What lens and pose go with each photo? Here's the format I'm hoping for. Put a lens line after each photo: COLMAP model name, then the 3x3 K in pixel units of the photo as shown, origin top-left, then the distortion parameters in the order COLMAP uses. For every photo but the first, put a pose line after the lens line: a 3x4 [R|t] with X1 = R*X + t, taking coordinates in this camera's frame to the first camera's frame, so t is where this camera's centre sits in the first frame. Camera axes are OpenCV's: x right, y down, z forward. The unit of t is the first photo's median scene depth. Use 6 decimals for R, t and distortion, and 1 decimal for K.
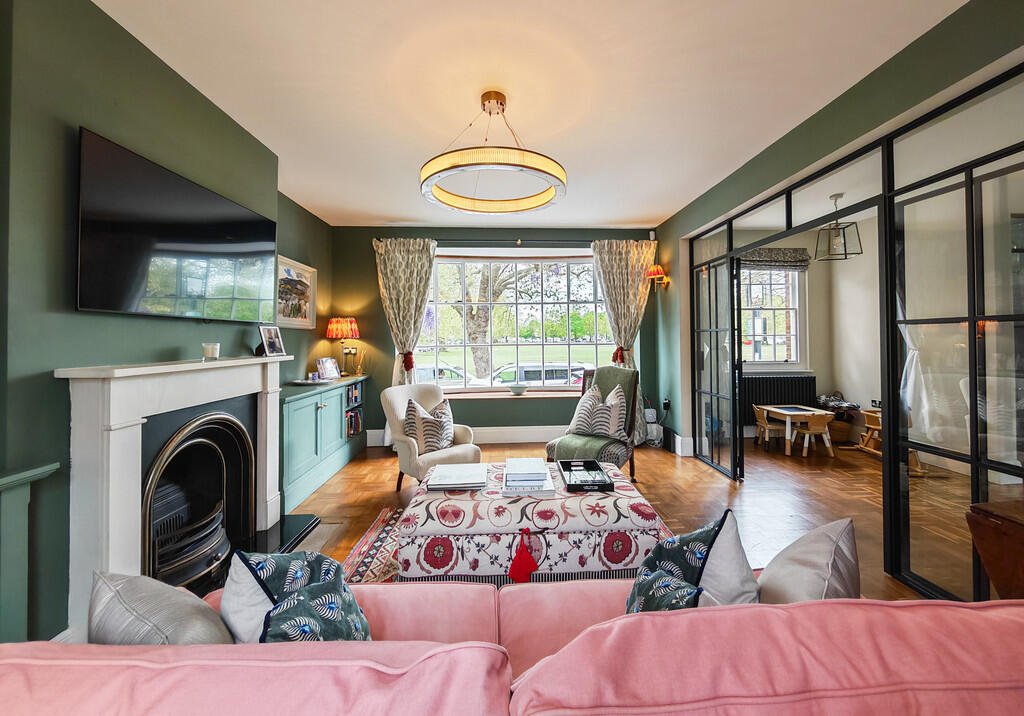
lens RADIAL K [[390.1, 0, 512.9], [0, 390.1, 339.5], [0, 0, 1]] dist [-0.001360, 0.000075]
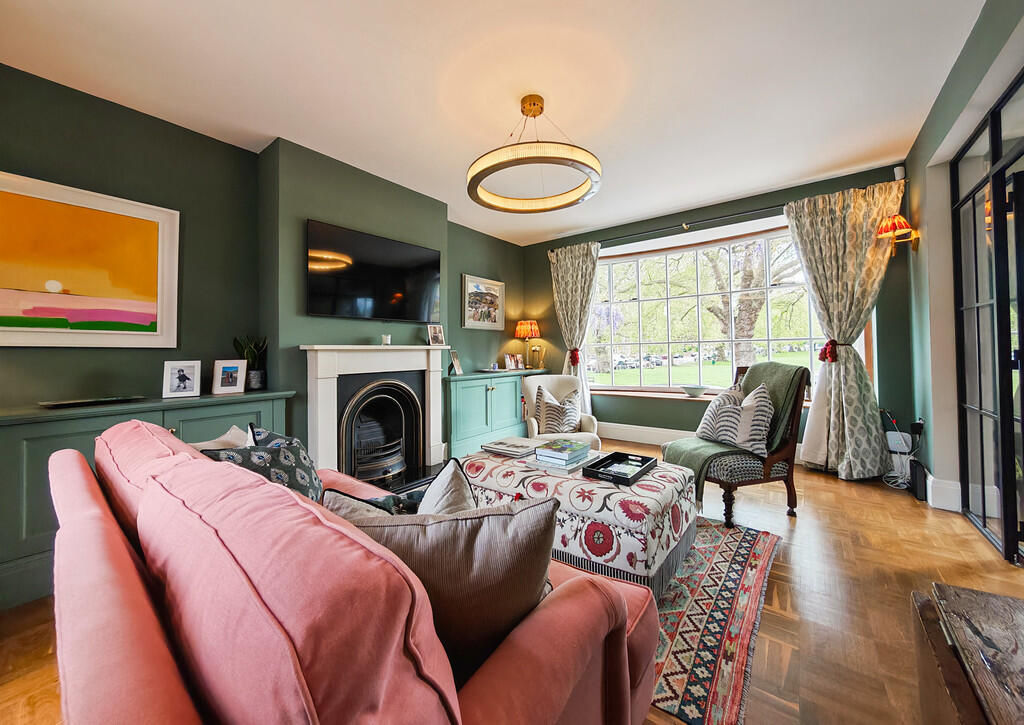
lens RADIAL K [[375.9, 0, 512.6], [0, 375.9, 351.8], [0, 0, 1]] dist [0.001093, 0.000074]
pose [[0.761127, -0.001222, -0.648601, 0.387566], [0.005039, 0.999979, 0.004030, 0.048701], [0.648583, -0.006335, 0.761118, 0.110091]]
